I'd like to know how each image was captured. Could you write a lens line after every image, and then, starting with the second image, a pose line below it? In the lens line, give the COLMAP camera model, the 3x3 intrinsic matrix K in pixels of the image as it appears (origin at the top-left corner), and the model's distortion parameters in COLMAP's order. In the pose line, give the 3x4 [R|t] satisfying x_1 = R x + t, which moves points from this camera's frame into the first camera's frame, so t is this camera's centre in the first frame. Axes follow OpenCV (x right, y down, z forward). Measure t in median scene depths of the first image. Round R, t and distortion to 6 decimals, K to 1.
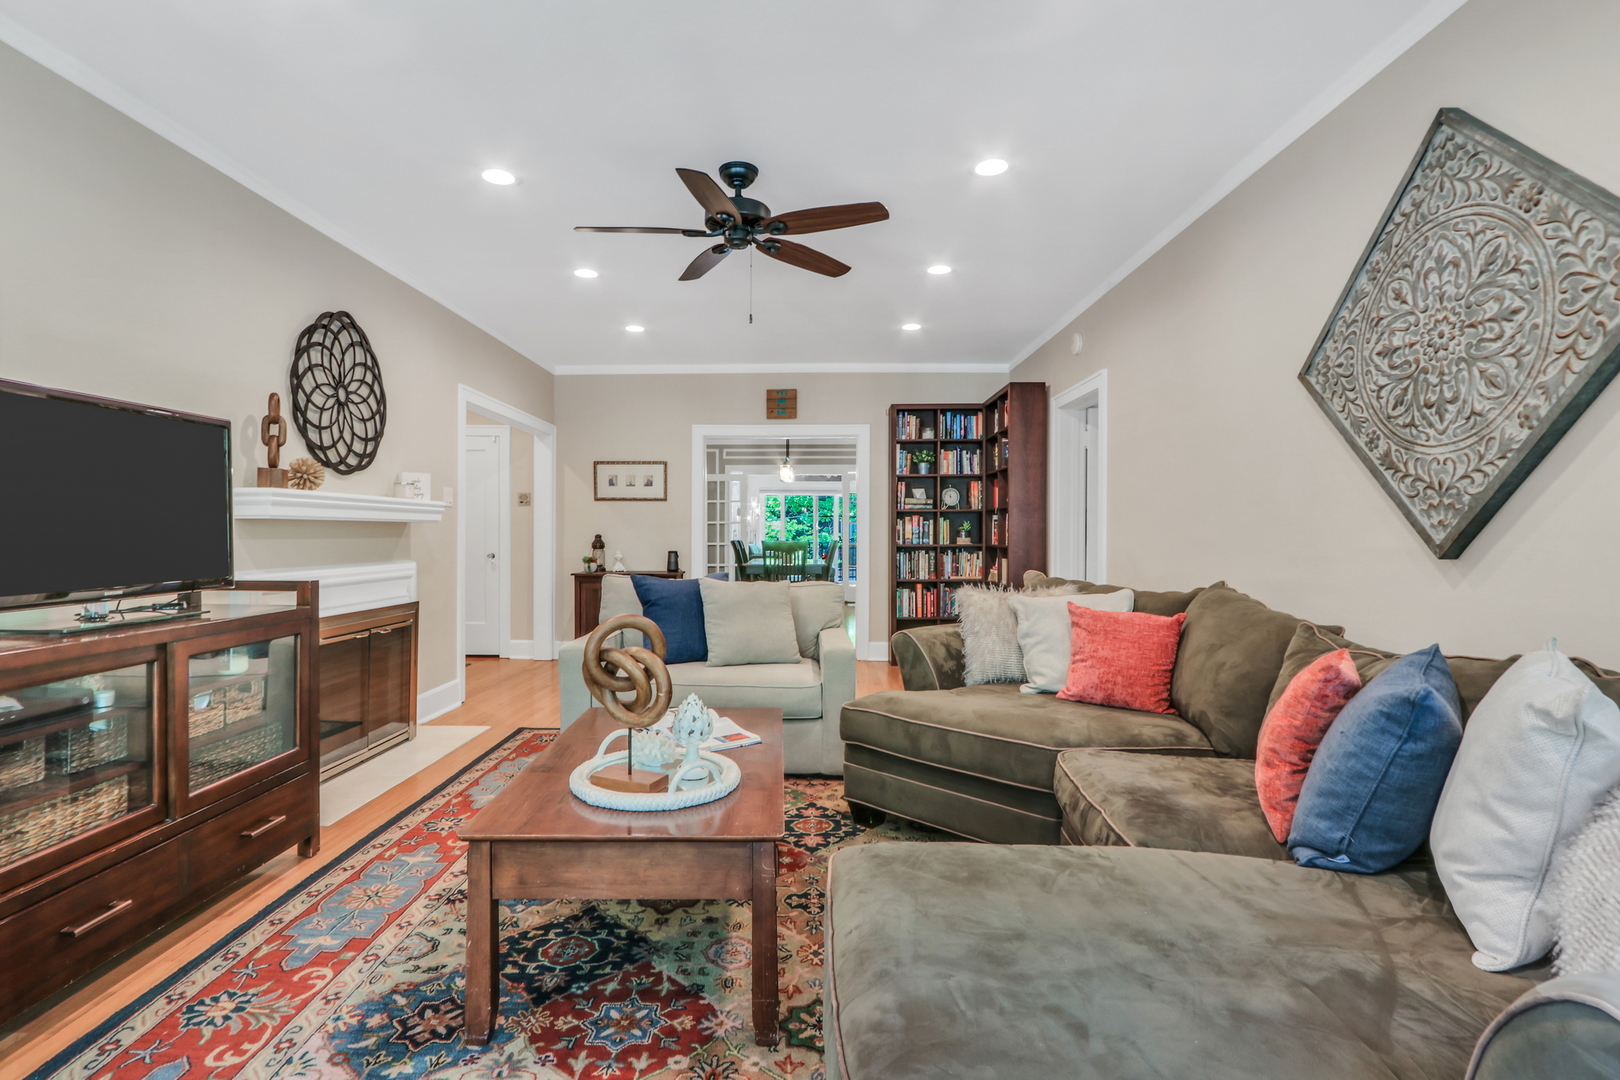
lens RADIAL K [[827.4, 0, 824.6], [0, 827.4, 526.2], [0, 0, 1]] dist [-0.006108, -0.001121]
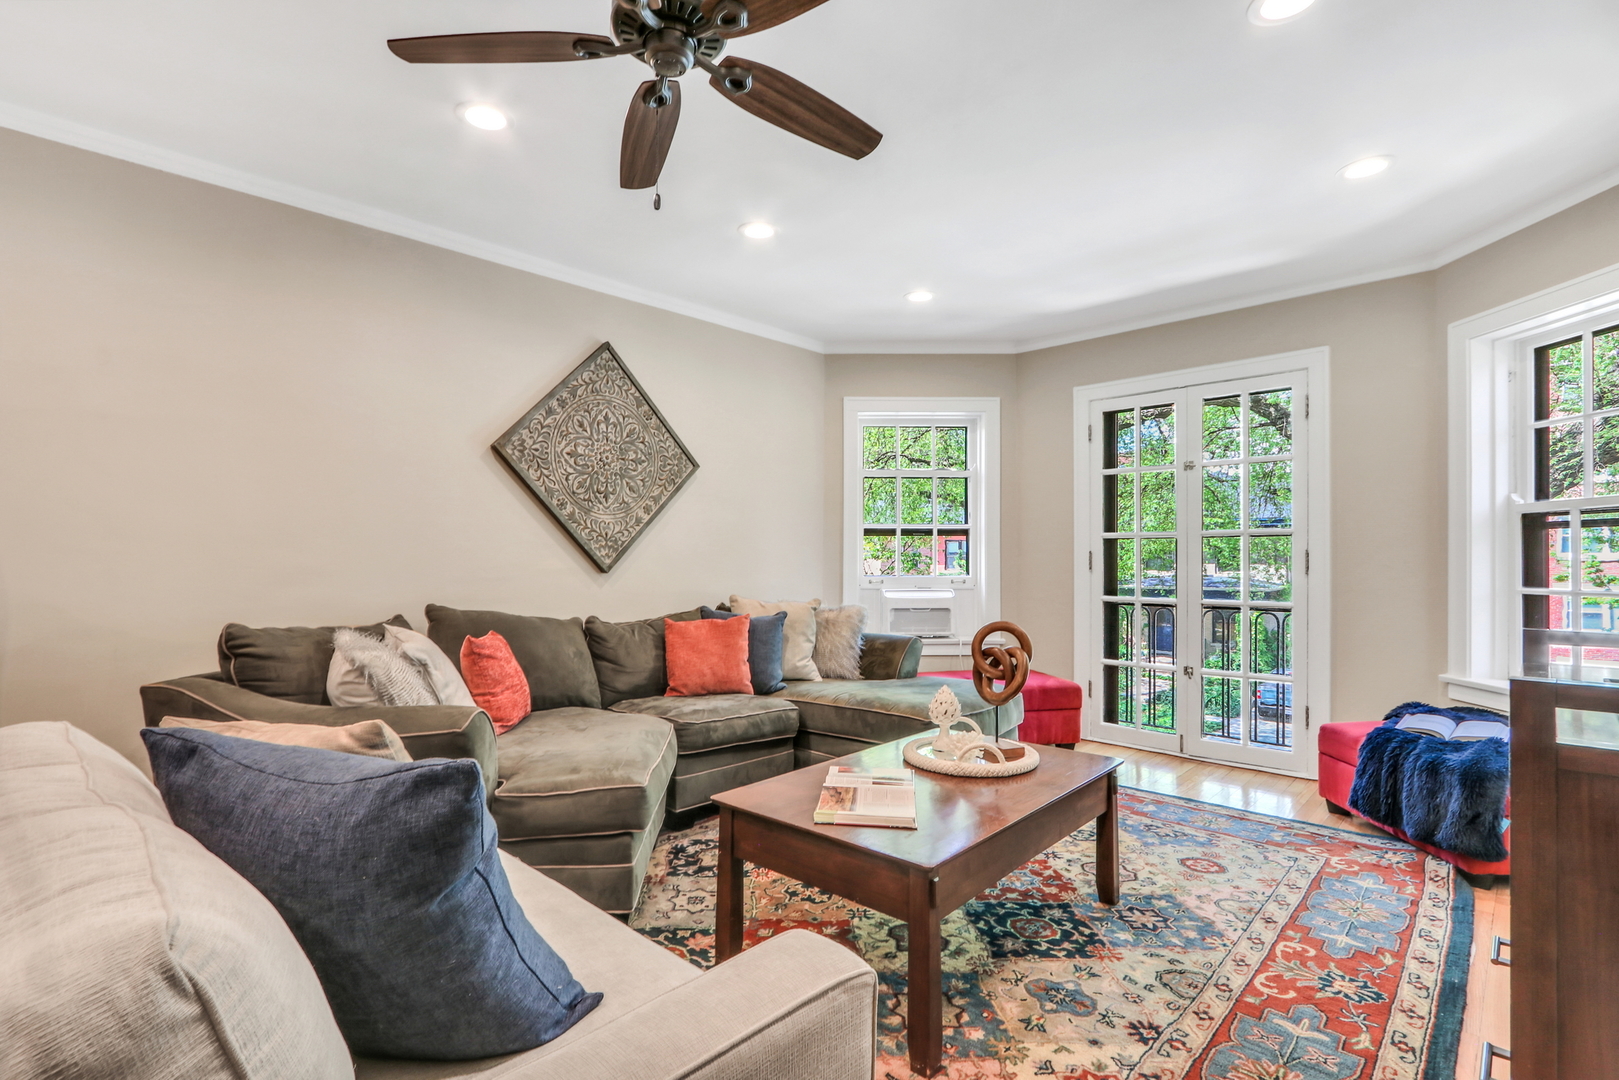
lens RADIAL K [[782.9, 0, 745.9], [0, 782.9, 562.7], [0, 0, 1]] dist [-0.021321, 0.000561]
pose [[-0.693656, -0.006902, 0.720274, -0.761718], [-0.004163, 0.999976, 0.005574, 0.003893], [-0.720295, 0.000868, -0.693668, 1.923051]]
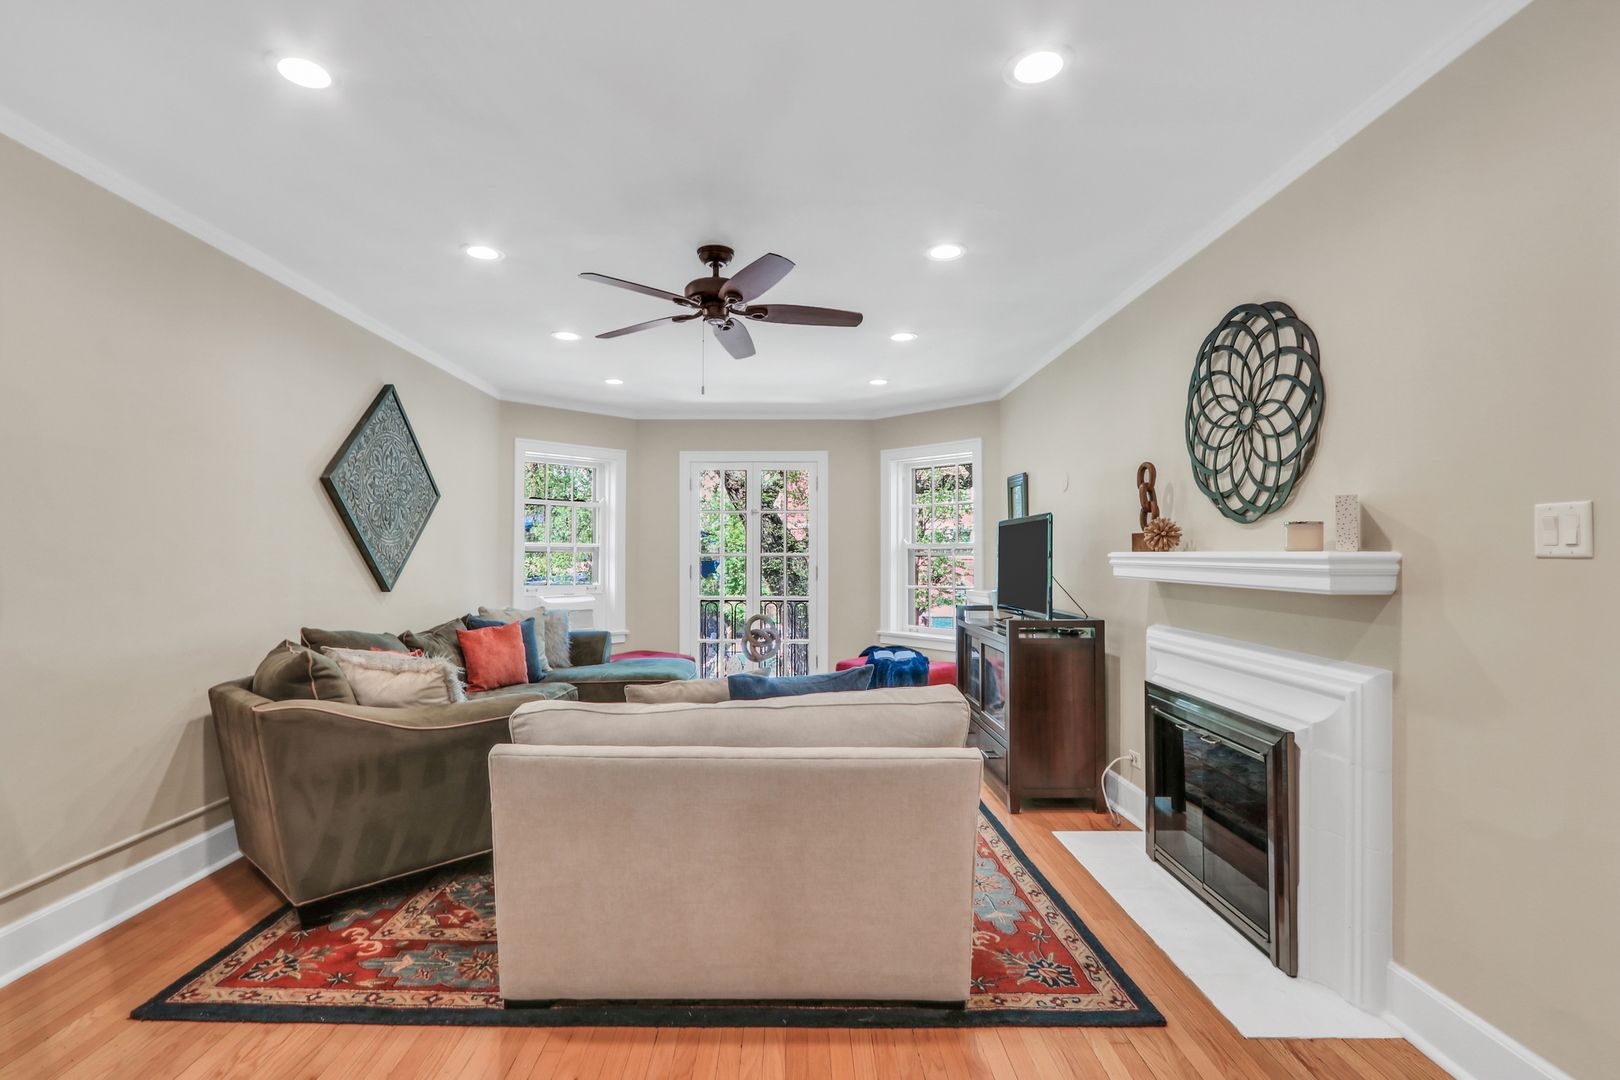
lens RADIAL K [[783.3, 0, 811.5], [0, 783.3, 544.0], [0, 0, 1]] dist [-0.021321, 0.000561]
pose [[-0.999819, -0.004338, -0.018529, -0.302626], [-0.004008, 0.999834, -0.017758, -0.050577], [0.018603, -0.017681, -0.999671, 2.884337]]
